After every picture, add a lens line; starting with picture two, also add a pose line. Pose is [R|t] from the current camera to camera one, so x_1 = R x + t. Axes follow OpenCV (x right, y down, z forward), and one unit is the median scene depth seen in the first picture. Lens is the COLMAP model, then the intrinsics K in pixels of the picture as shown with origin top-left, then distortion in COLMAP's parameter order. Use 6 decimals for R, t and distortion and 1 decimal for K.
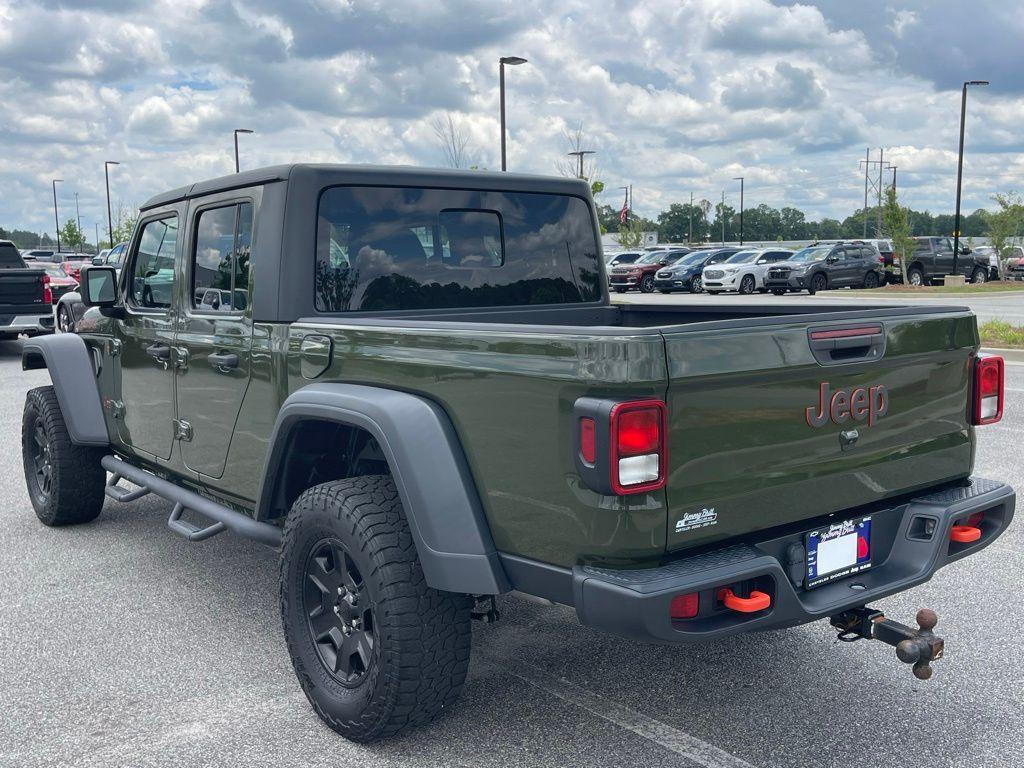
lens RADIAL K [[1059.3, 0, 513.9], [0, 1059.3, 383.2], [0, 0, 1]] dist [0.015547, 0.000000]
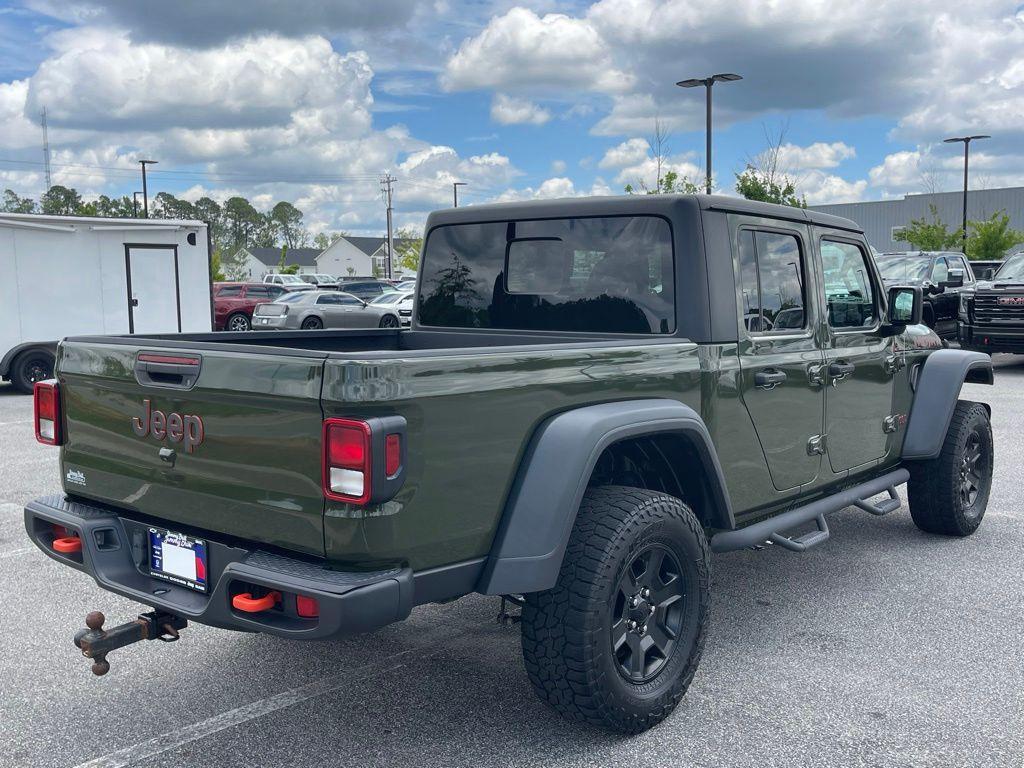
lens RADIAL K [[1059.3, 0, 520.7], [0, 1059.3, 387.6], [0, 0, 1]] dist [0.015547, 0.000000]
pose [[0.202222, 0.105747, -0.973614, 1.418474], [-0.108251, 0.990475, 0.085094, -0.147601], [0.973339, 0.088187, 0.211743, 1.091381]]
